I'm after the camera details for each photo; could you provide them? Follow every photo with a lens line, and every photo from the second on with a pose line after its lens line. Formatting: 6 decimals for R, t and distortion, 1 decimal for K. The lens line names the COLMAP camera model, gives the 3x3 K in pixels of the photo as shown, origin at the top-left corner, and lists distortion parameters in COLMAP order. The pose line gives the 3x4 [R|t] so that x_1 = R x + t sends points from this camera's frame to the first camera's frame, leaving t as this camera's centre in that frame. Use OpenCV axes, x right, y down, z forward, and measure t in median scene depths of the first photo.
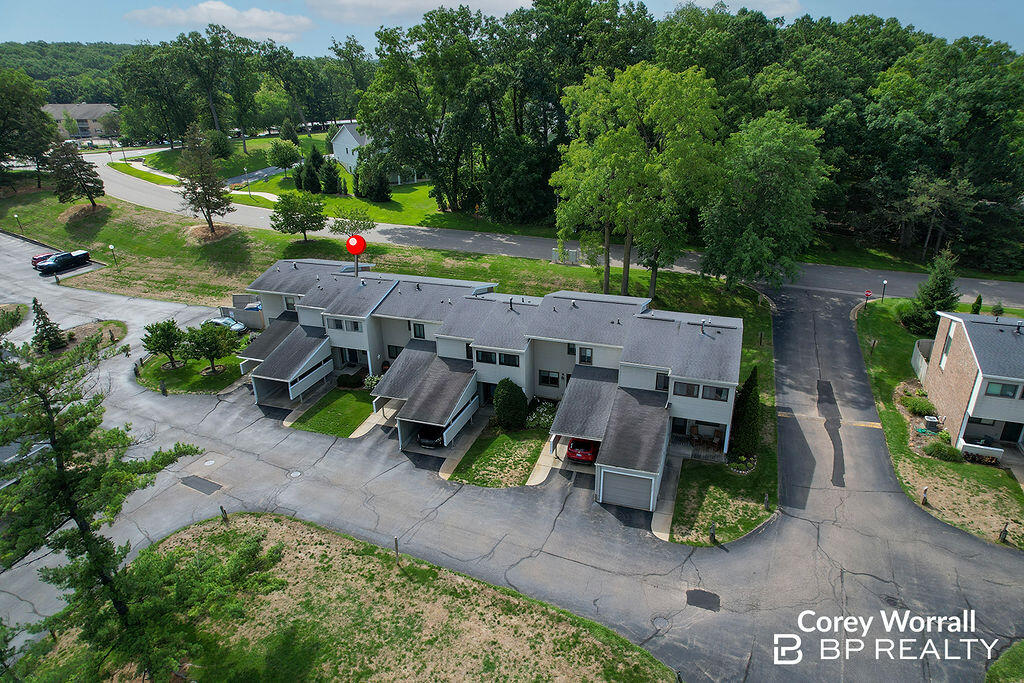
lens RADIAL K [[649.5, 0, 518.1], [0, 649.5, 342.7], [0, 0, 1]] dist [-0.058501, 0.048766]
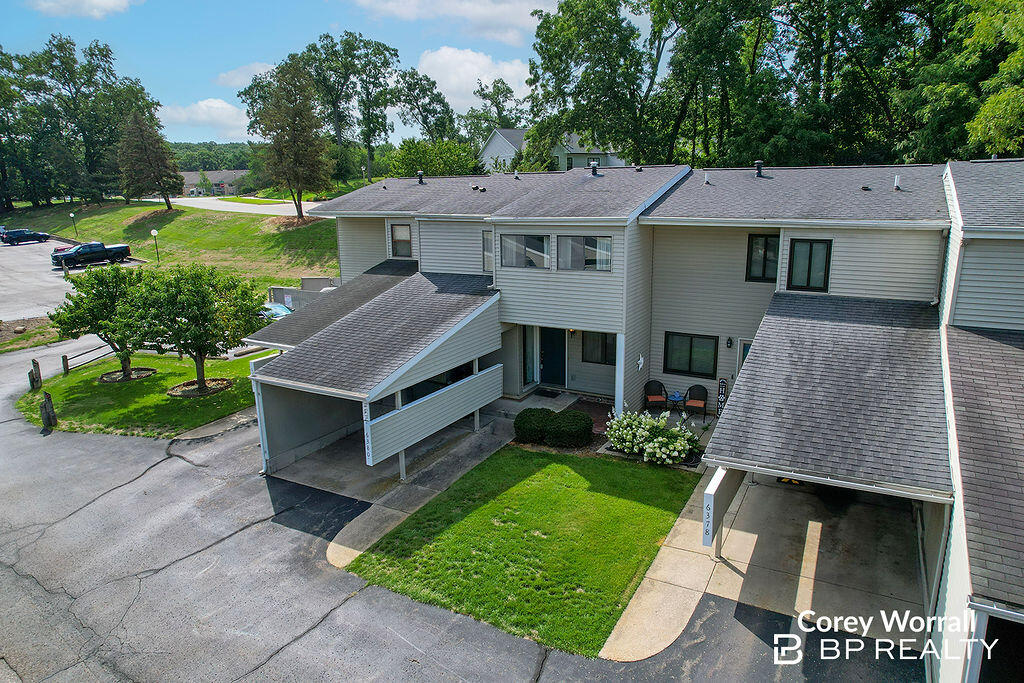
lens RADIAL K [[649.5, 0, 518.1], [0, 649.5, 342.7], [0, 0, 1]] dist [-0.058501, 0.048766]
pose [[0.984194, 0.041669, -0.172121, -0.232775], [-0.070136, 0.984166, -0.162783, 0.074264], [0.162612, 0.172282, 0.971533, 0.703167]]
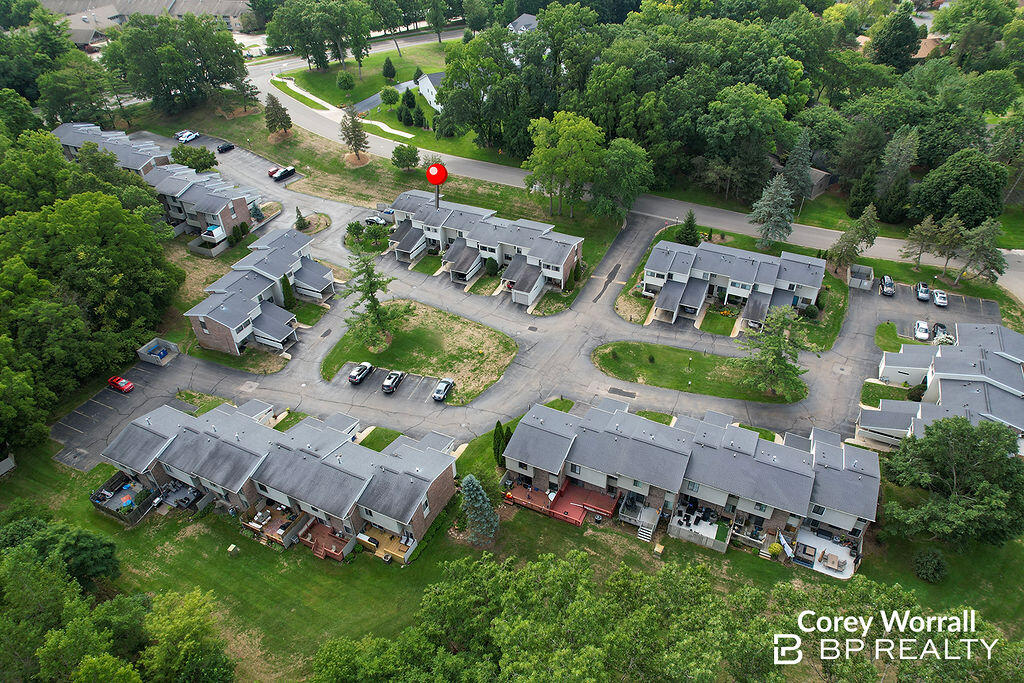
lens RADIAL K [[649.5, 0, 518.1], [0, 649.5, 342.7], [0, 0, 1]] dist [-0.058501, 0.048766]
pose [[0.993140, 0.070361, -0.093390, 0.333464], [-0.044687, 0.966455, 0.252917, -0.258309], [0.108053, -0.247009, 0.962970, -1.499211]]
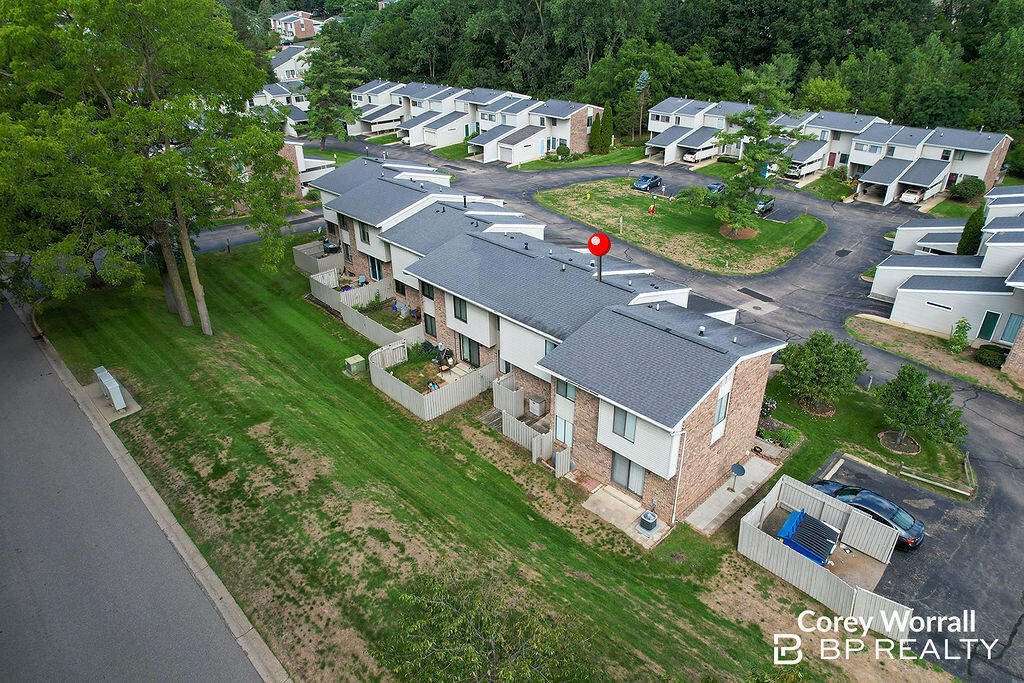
lens RADIAL K [[649.5, 0, 518.1], [0, 649.5, 342.7], [0, 0, 1]] dist [-0.058501, 0.048766]
pose [[-0.885518, -0.204011, 0.417417, -0.522660], [0.201854, 0.640276, 0.741149, -0.632329], [-0.418464, 0.740559, -0.525795, 1.620376]]
